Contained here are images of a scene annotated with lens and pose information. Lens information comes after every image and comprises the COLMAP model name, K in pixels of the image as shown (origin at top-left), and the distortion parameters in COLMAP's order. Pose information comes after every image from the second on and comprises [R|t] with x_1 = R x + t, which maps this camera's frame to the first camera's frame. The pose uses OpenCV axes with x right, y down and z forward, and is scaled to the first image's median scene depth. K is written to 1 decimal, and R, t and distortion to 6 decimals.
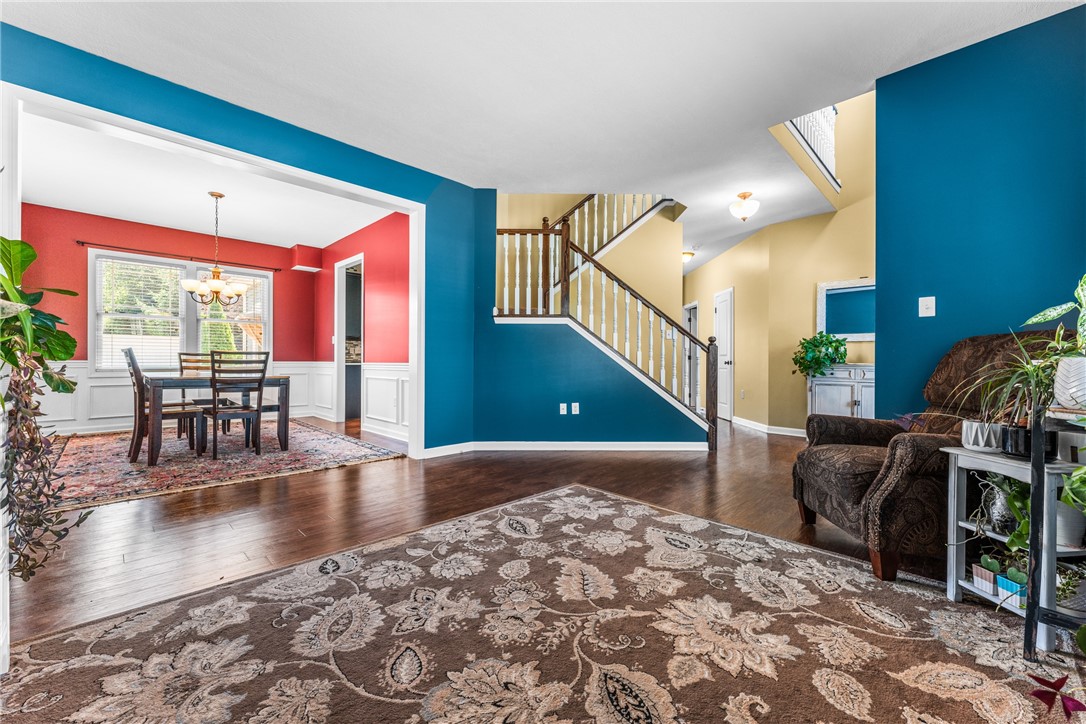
lens RADIAL K [[435.9, 0, 536.9], [0, 435.9, 365.4], [0, 0, 1]] dist [0.002859, -0.000589]
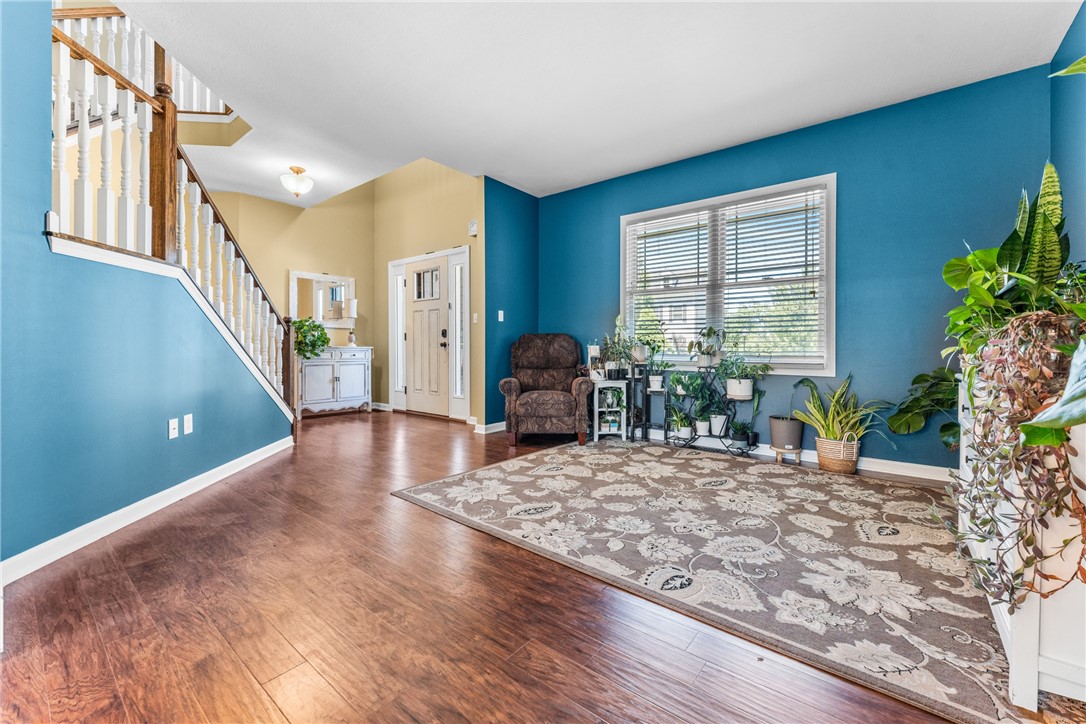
lens RADIAL K [[435.9, 0, 556.5], [0, 435.9, 346.1], [0, 0, 1]] dist [0.002859, -0.000589]
pose [[-0.130288, -0.003781, 0.991469, -1.321589], [0.002017, 0.999990, 0.004079, -0.019301], [-0.991474, 0.002531, -0.130279, 1.363051]]
